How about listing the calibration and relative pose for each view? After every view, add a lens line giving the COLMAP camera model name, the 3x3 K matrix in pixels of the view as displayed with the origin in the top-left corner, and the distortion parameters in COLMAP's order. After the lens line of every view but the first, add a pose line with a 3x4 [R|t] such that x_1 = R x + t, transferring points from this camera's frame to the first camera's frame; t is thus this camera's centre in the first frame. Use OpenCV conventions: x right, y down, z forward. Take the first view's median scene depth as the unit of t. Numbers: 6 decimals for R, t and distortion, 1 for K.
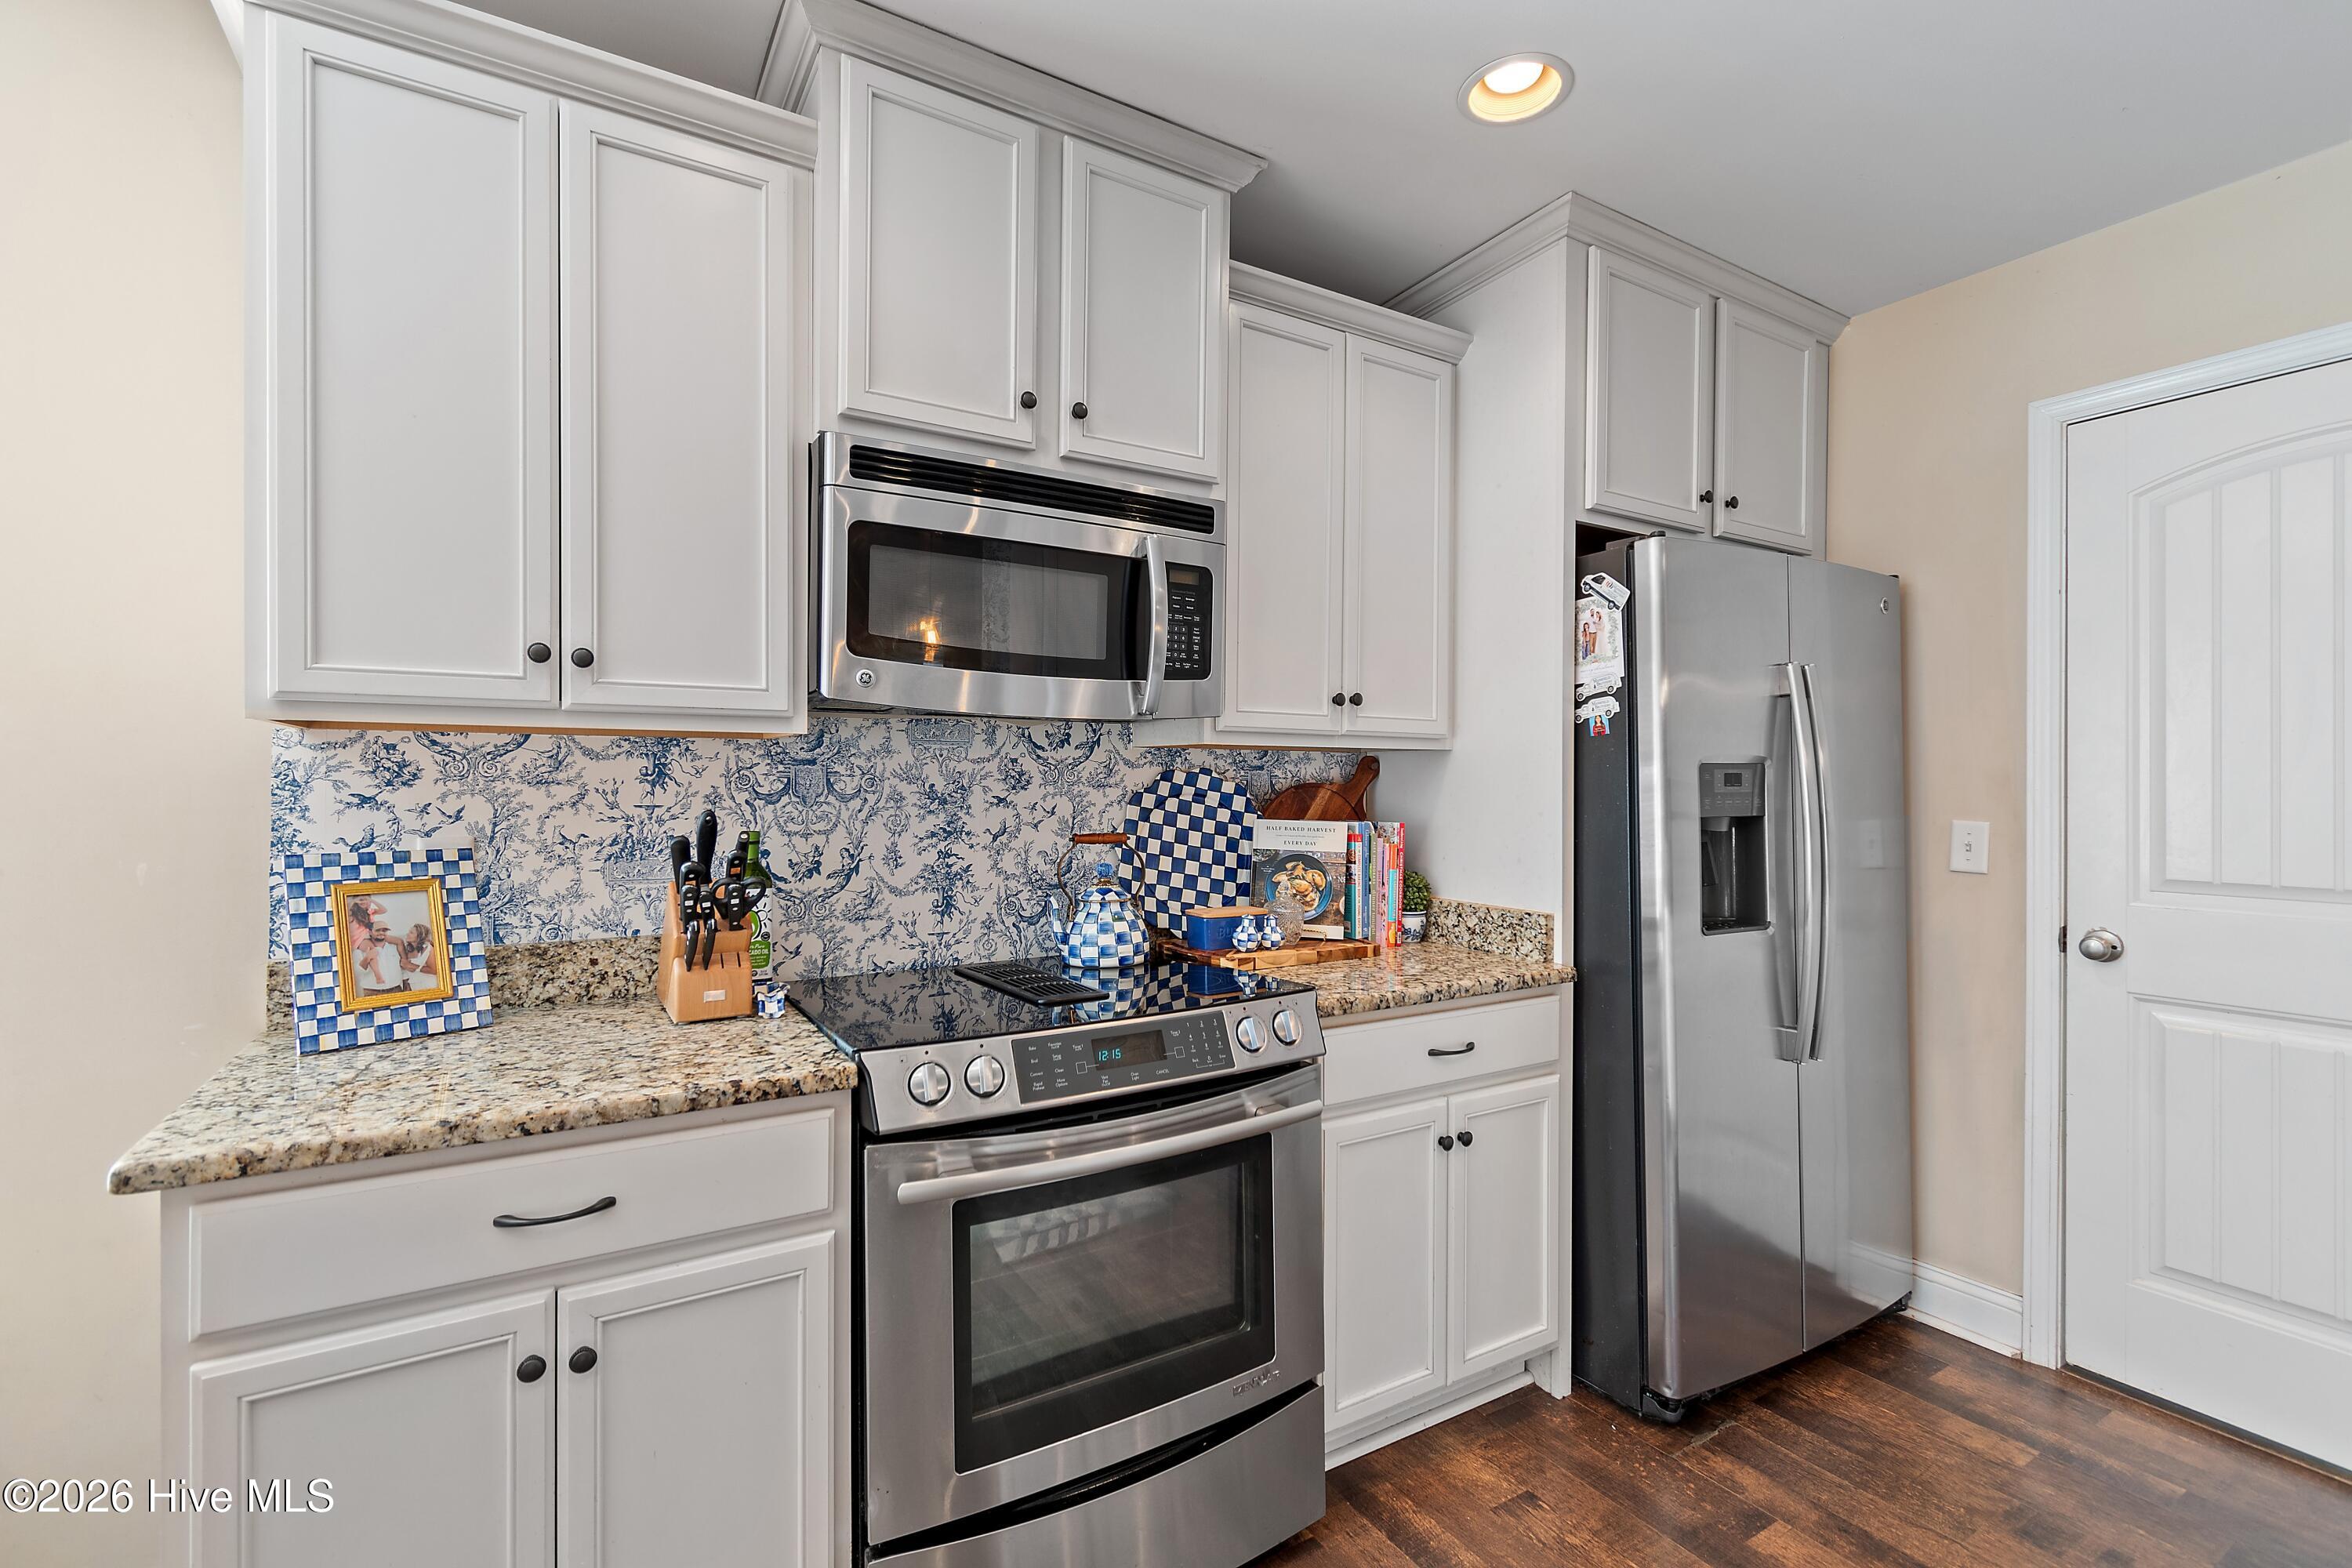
lens RADIAL K [[1035.6, 0, 1173.2], [0, 1035.6, 785.5], [0, 0, 1]] dist [0.003370, -0.001678]
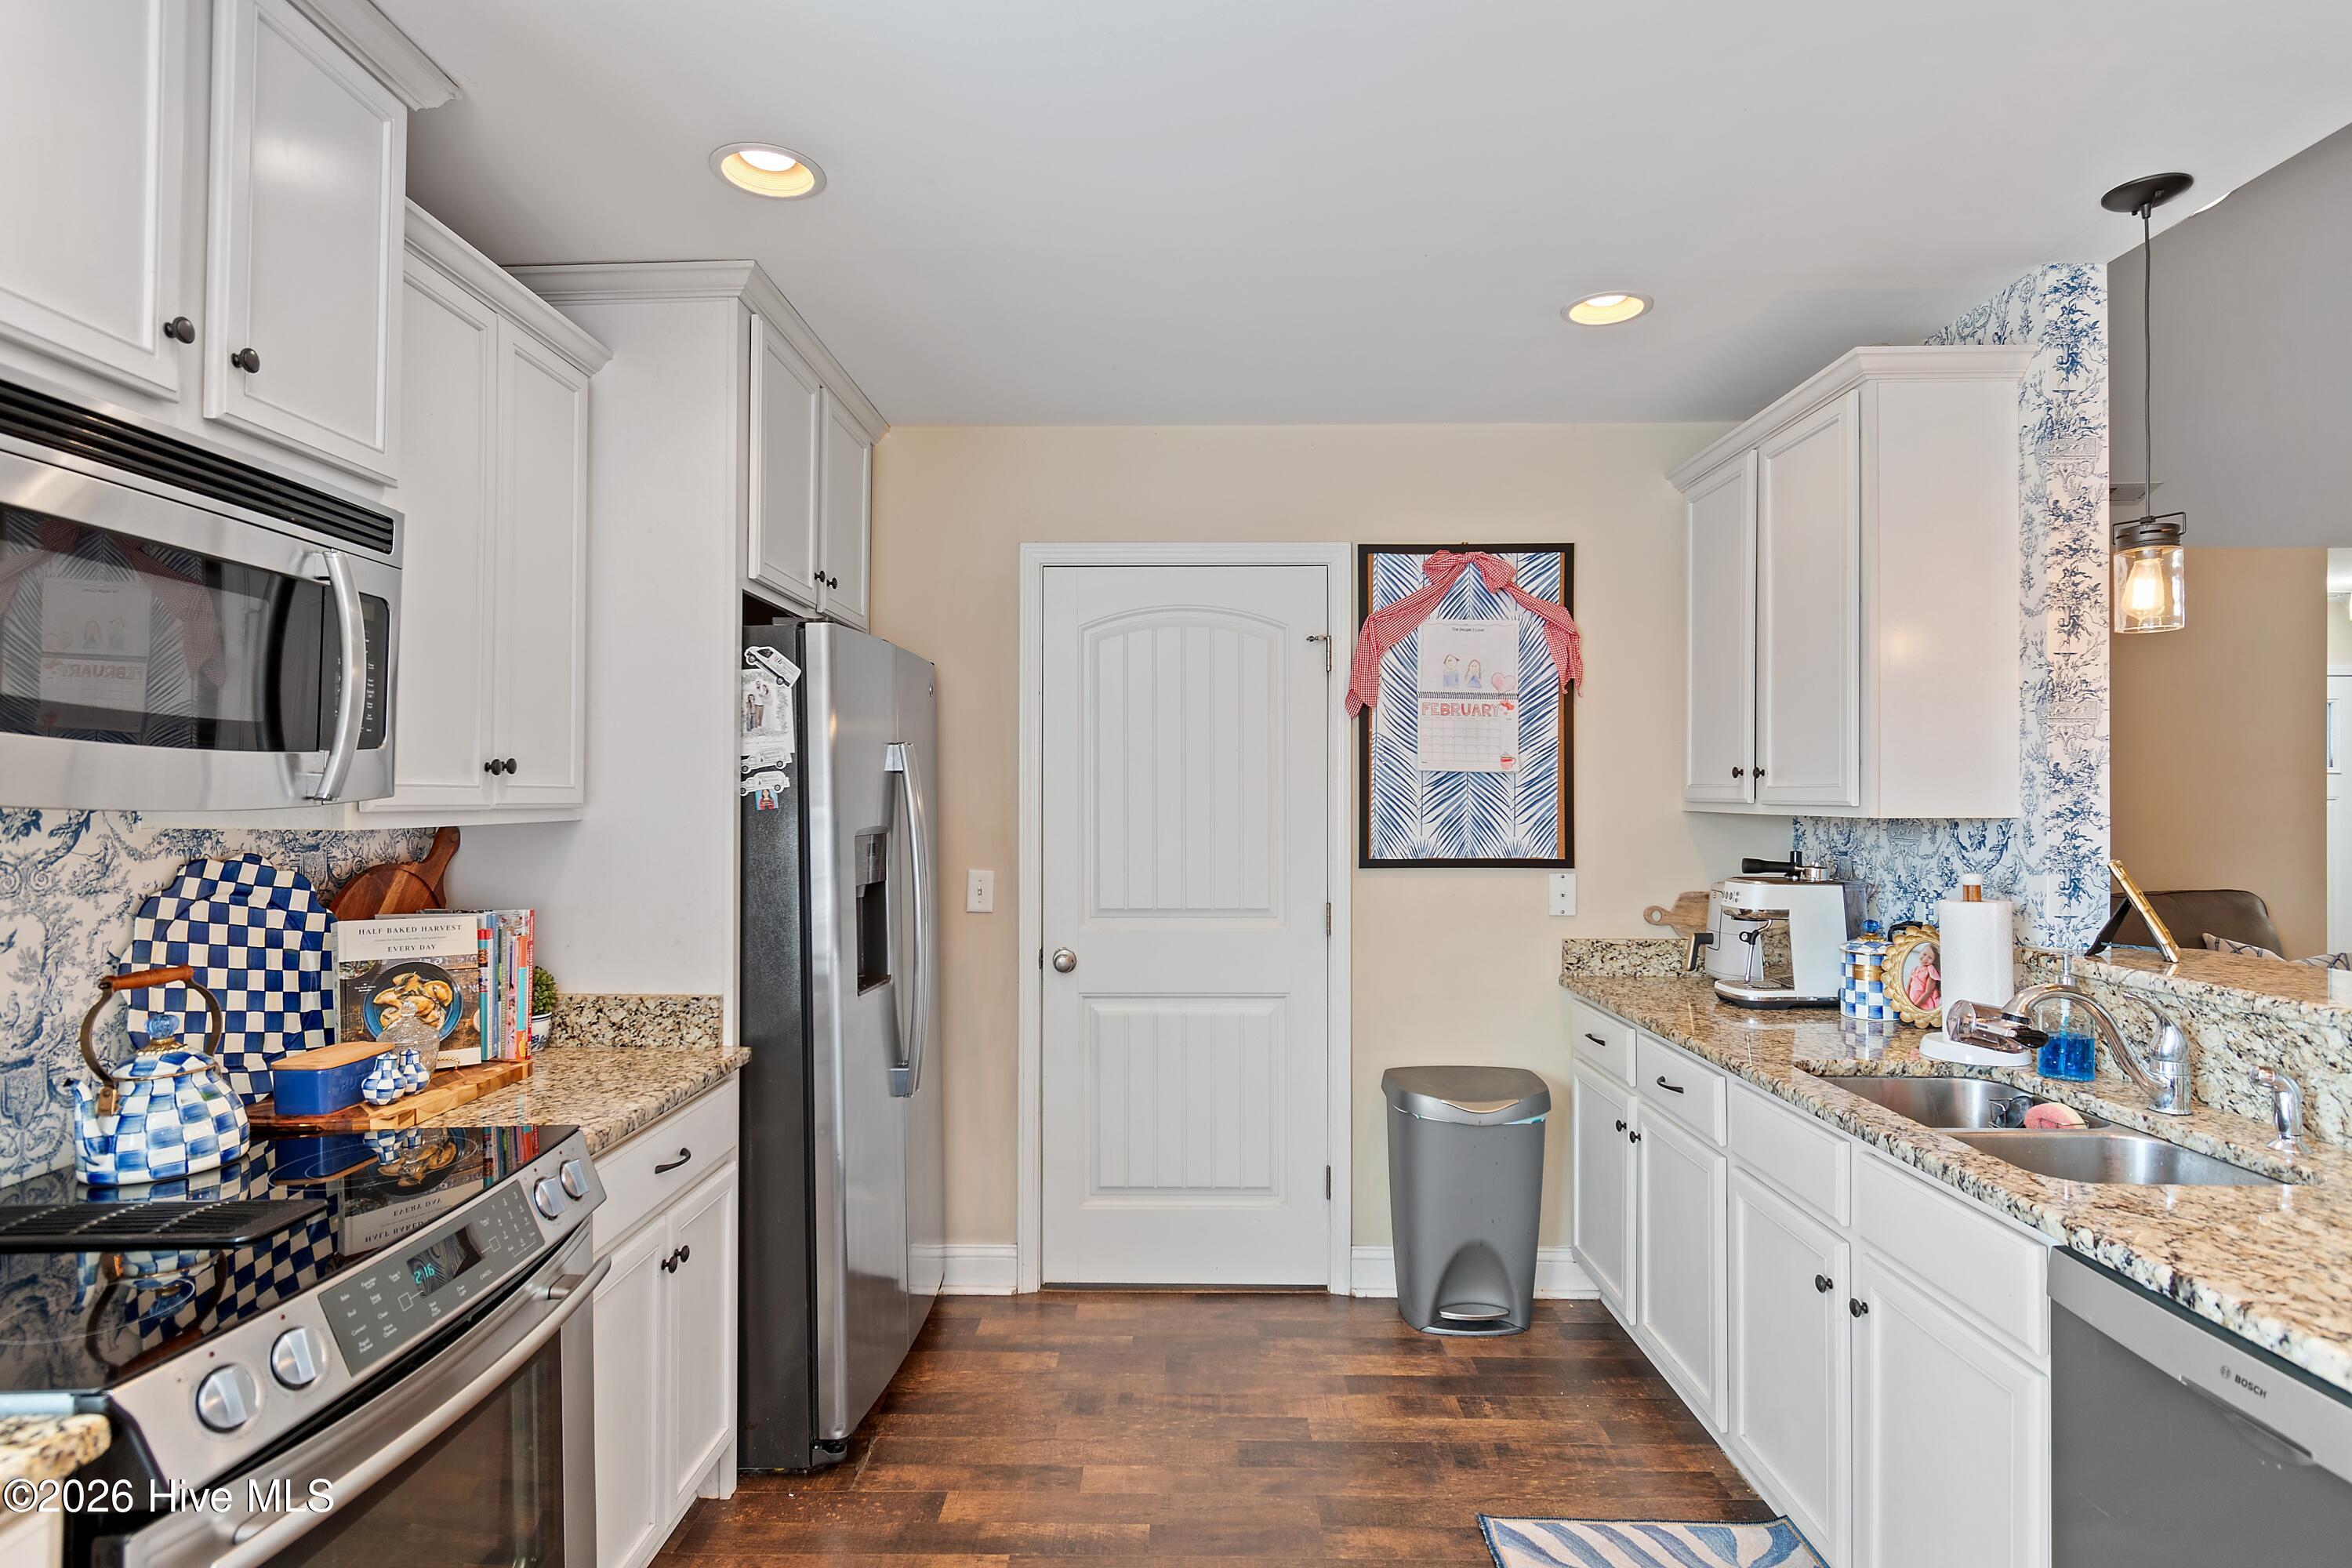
lens RADIAL K [[1218.0, 0, 1167.7], [0, 1218.0, 788.2], [0, 0, 1]] dist [0.002103, 0.000093]
pose [[0.533047, 0.002801, 0.846081, -0.370833], [0.001813, 0.999988, -0.004453, -0.062314], [-0.846084, 0.003907, 0.533036, 0.049492]]
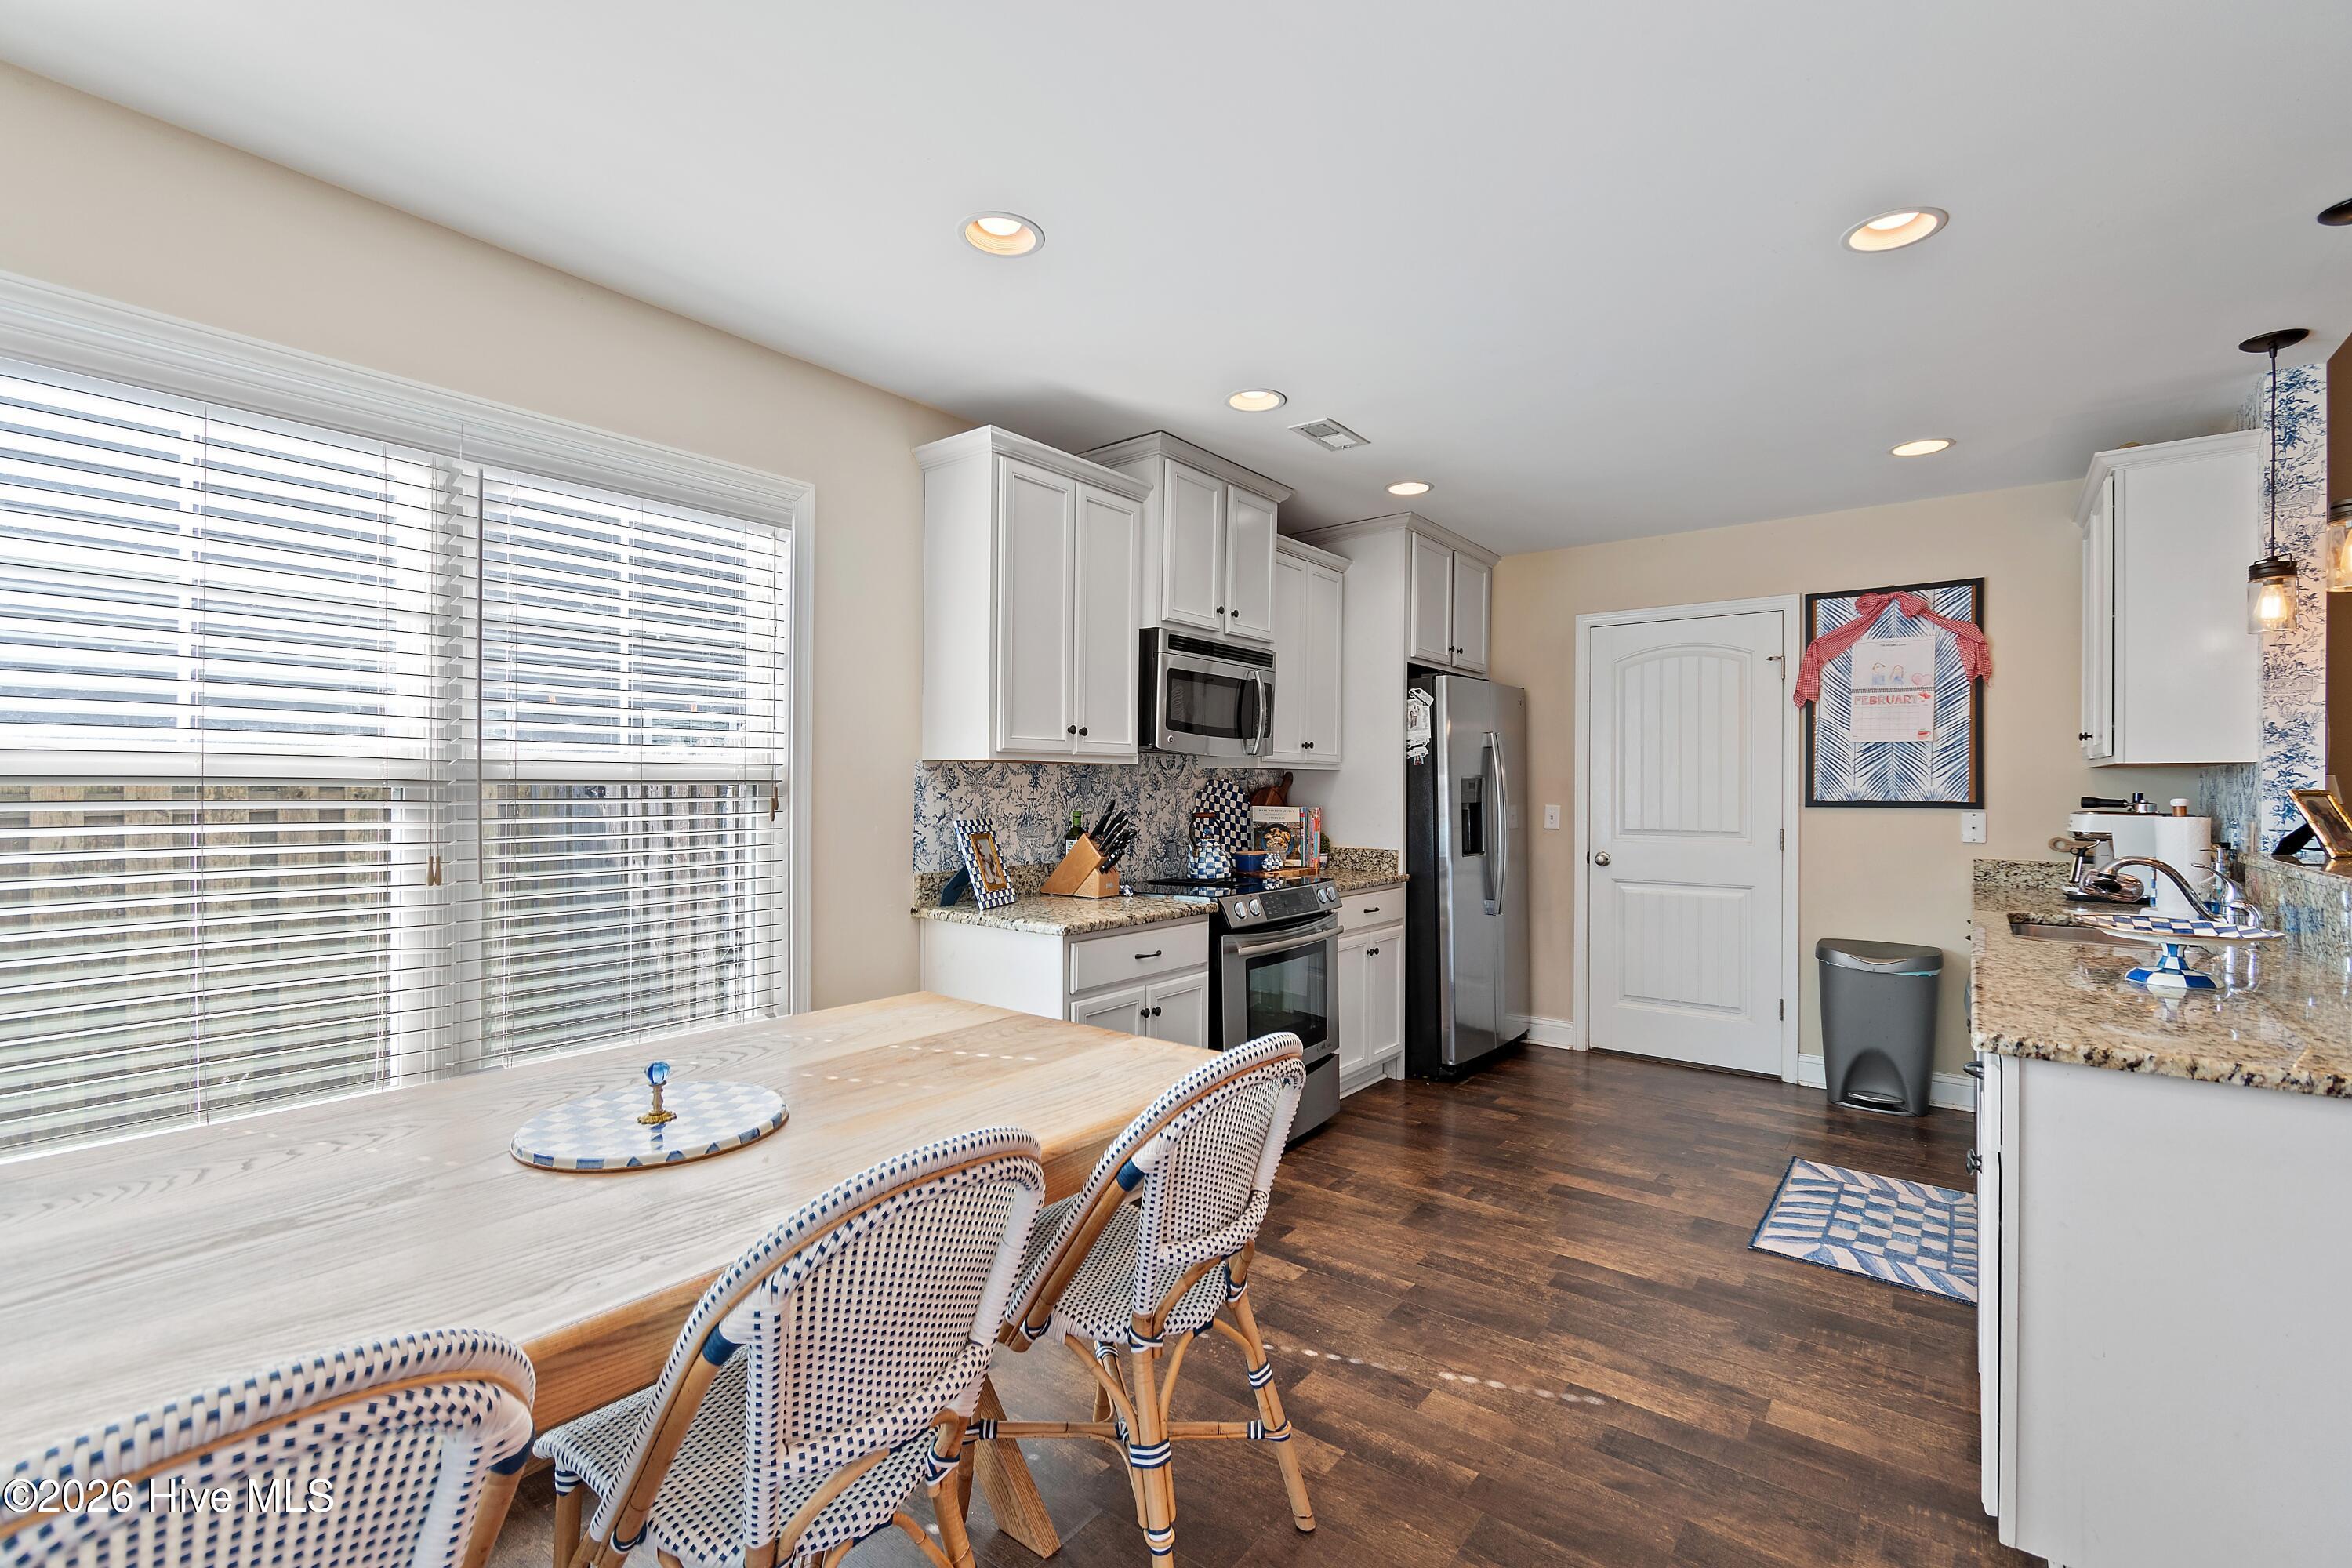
lens RADIAL K [[1035.6, 0, 1173.2], [0, 1035.6, 785.5], [0, 0, 1]] dist [0.003370, -0.001678]
pose [[0.931985, 0.001314, 0.362495, -0.819429], [-0.001141, 0.999999, -0.000691, -0.003632], [-0.362496, 0.000231, 0.931985, -0.788911]]
